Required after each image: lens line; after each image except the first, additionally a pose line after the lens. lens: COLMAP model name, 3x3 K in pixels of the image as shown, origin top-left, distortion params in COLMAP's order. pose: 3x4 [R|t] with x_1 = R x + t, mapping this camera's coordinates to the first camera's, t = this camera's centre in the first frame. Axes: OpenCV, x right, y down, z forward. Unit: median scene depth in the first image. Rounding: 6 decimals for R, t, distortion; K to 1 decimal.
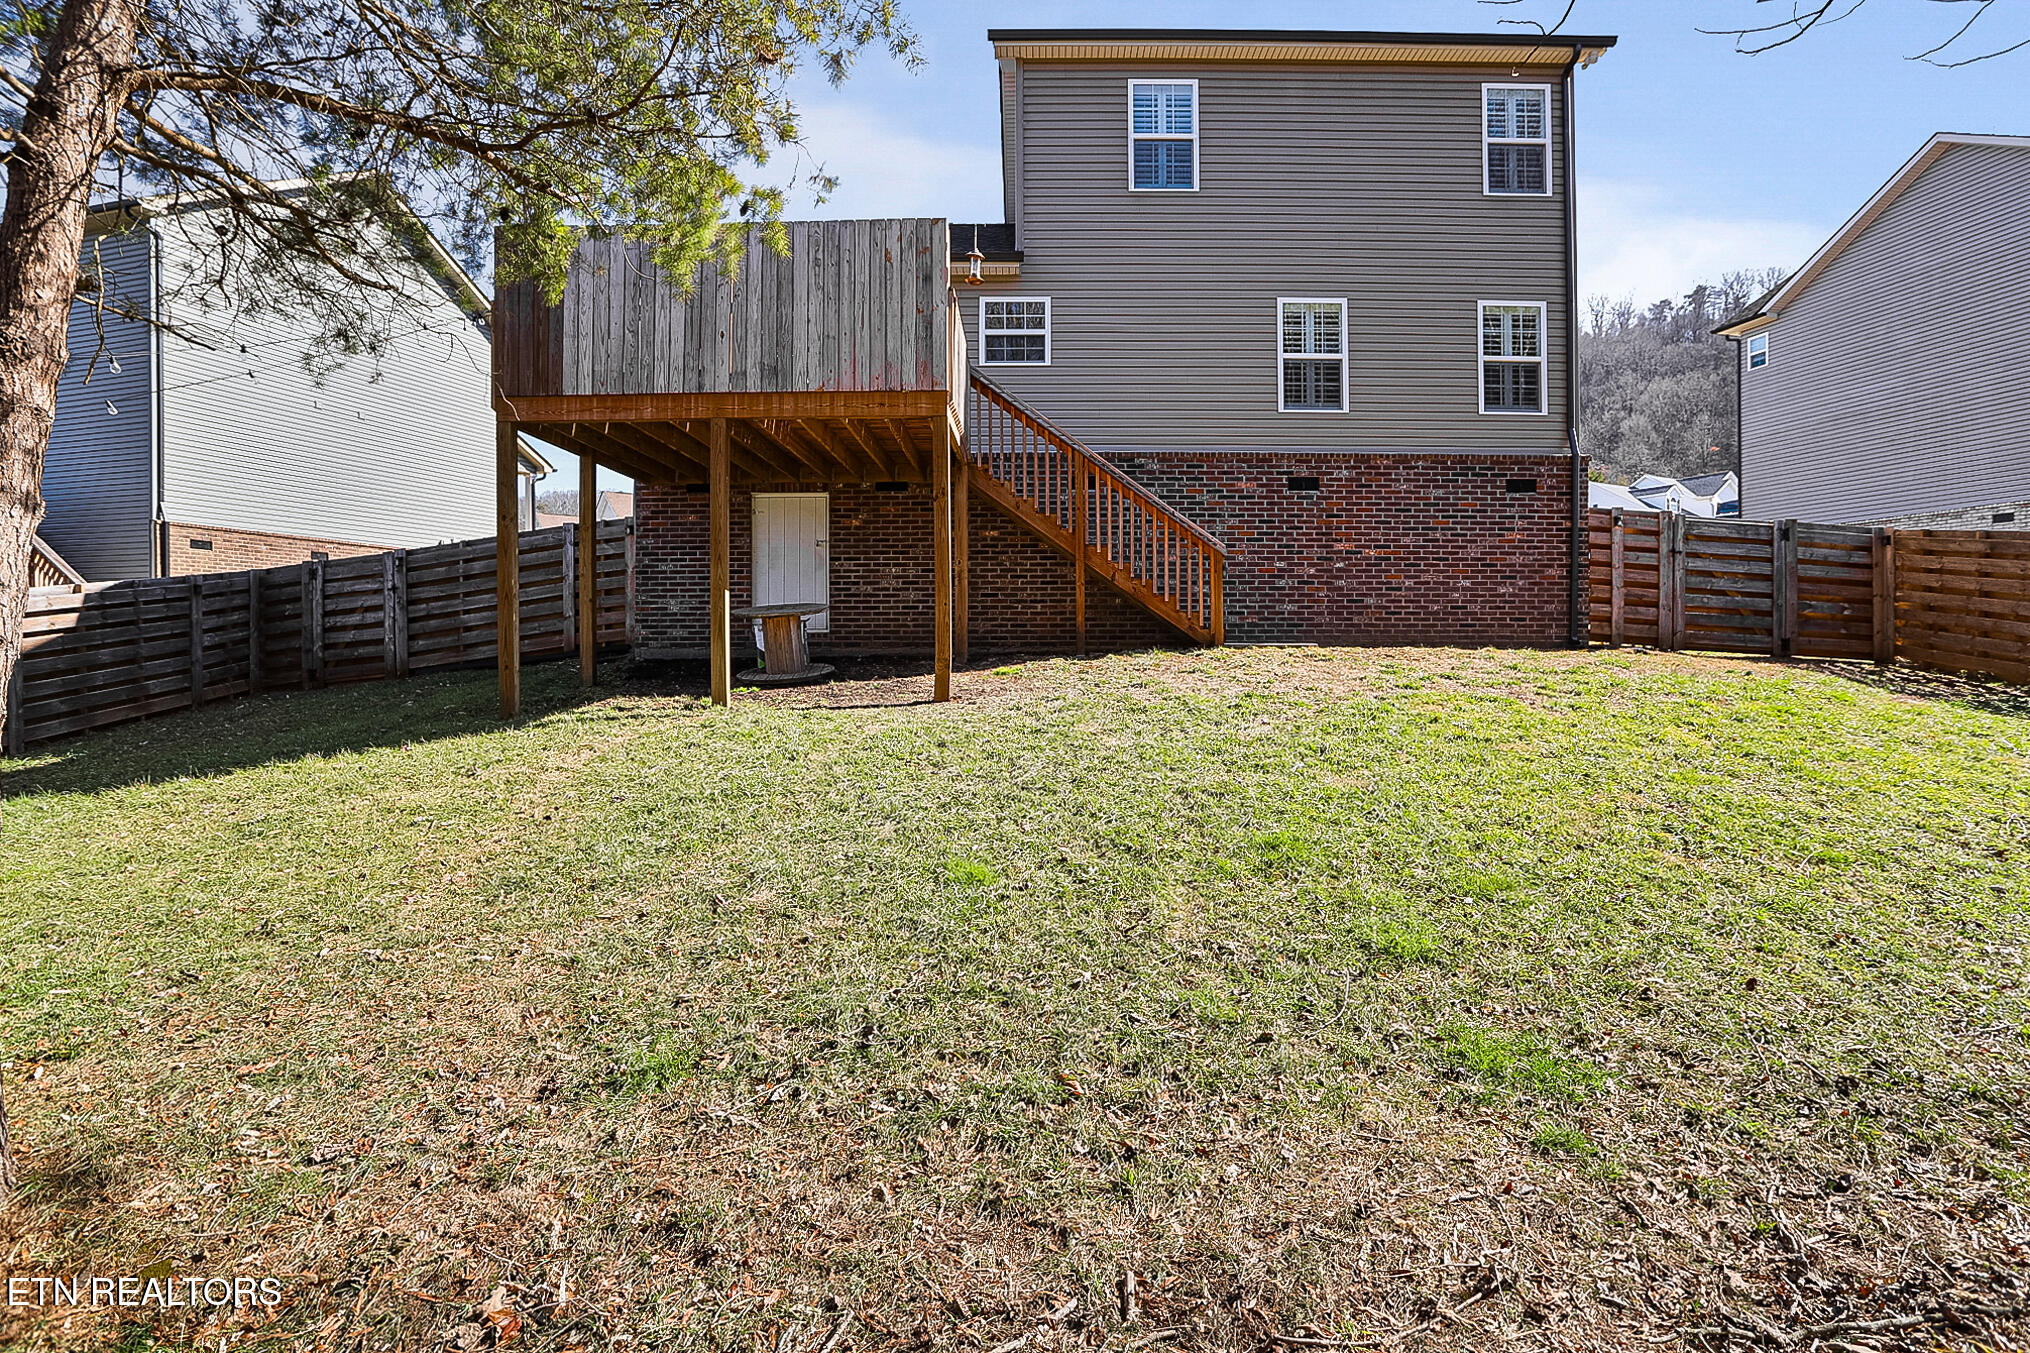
lens RADIAL K [[997.3, 0, 1028.9], [0, 997.3, 664.1], [0, 0, 1]] dist [-0.079888, 0.038070]
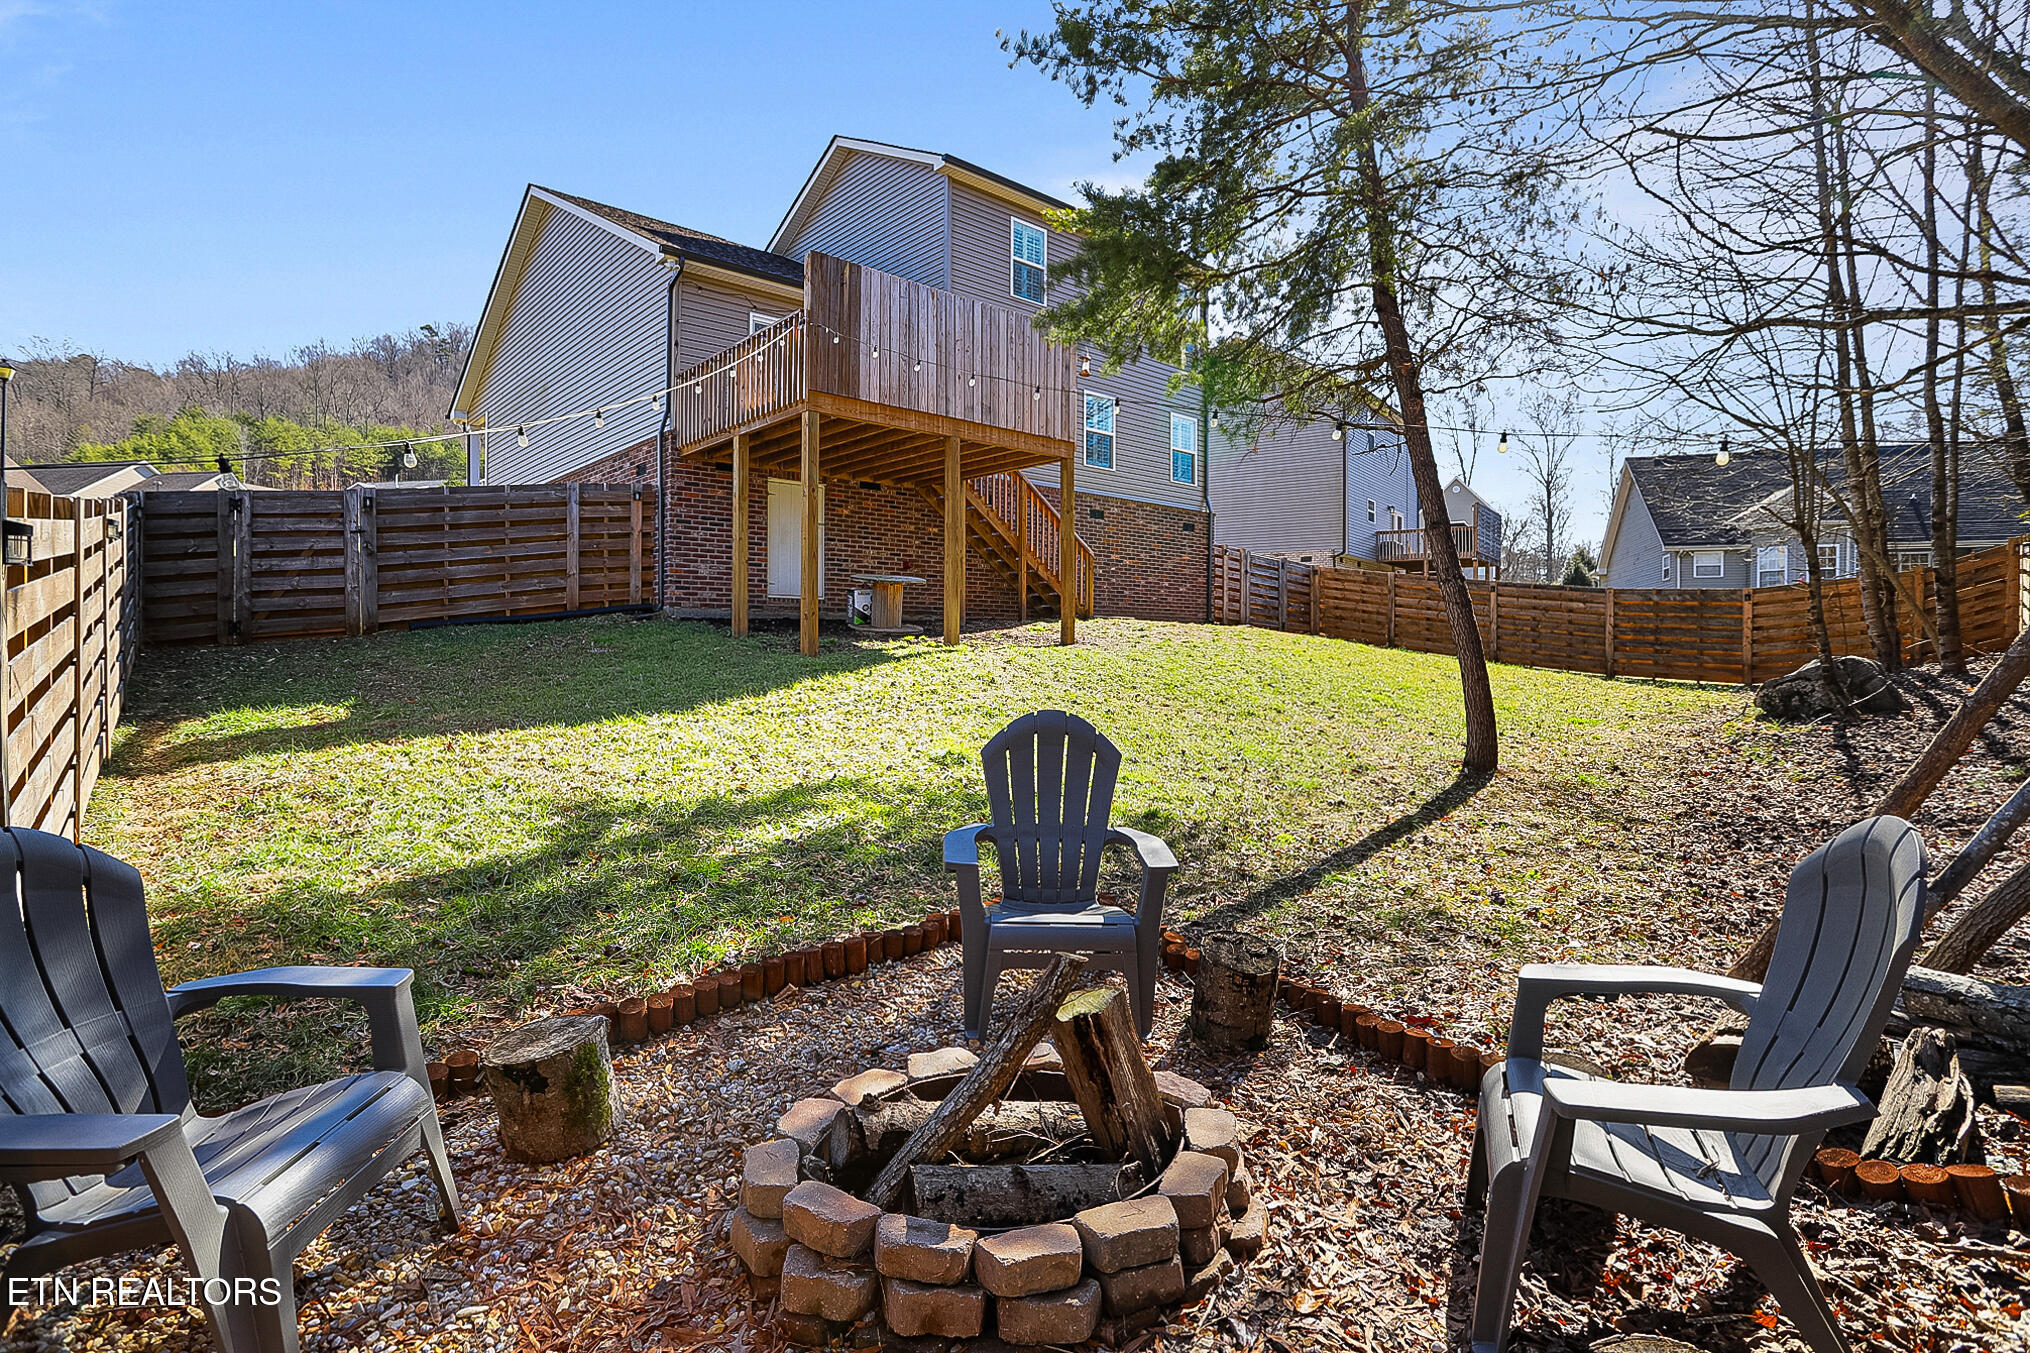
lens RADIAL K [[999.6, 0, 1027.0], [0, 999.6, 655.8], [0, 0, 1]] dist [-0.077007, 0.034870]
pose [[0.736732, 0.000750, 0.676185, -0.845857], [0.005965, 0.999953, -0.007608, 0.047775], [-0.676159, 0.009639, 0.736693, -0.062747]]
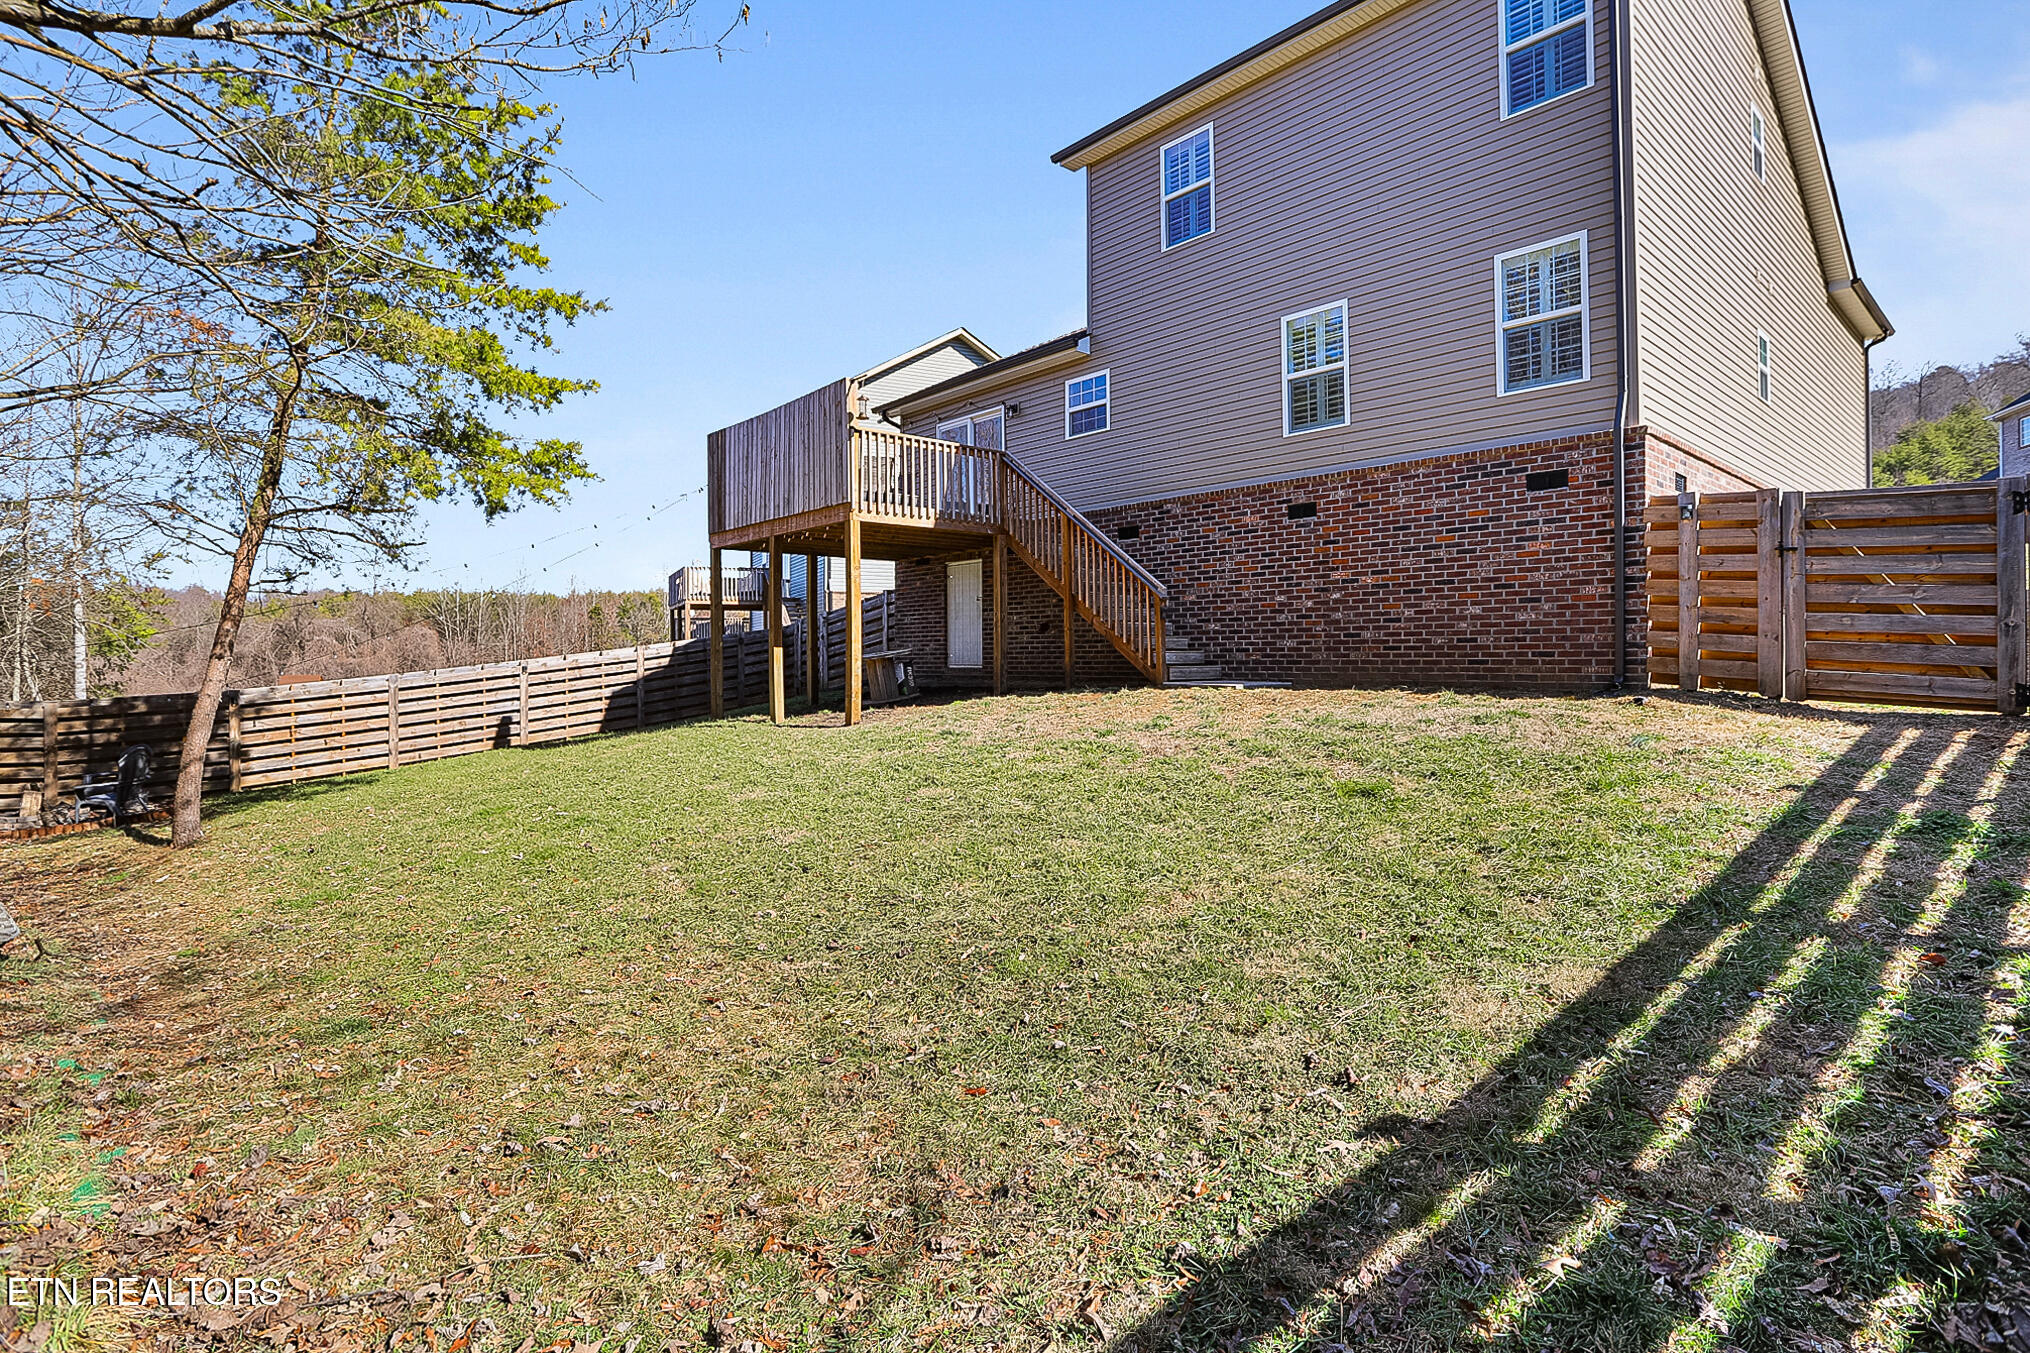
lens RADIAL K [[997.3, 0, 1028.9], [0, 997.3, 664.1], [0, 0, 1]] dist [-0.079888, 0.038070]
pose [[0.671585, 0.001268, -0.740927, 0.797082], [-0.006554, 0.999970, -0.004230, -0.031888], [0.740899, 0.007697, 0.671572, 0.182637]]
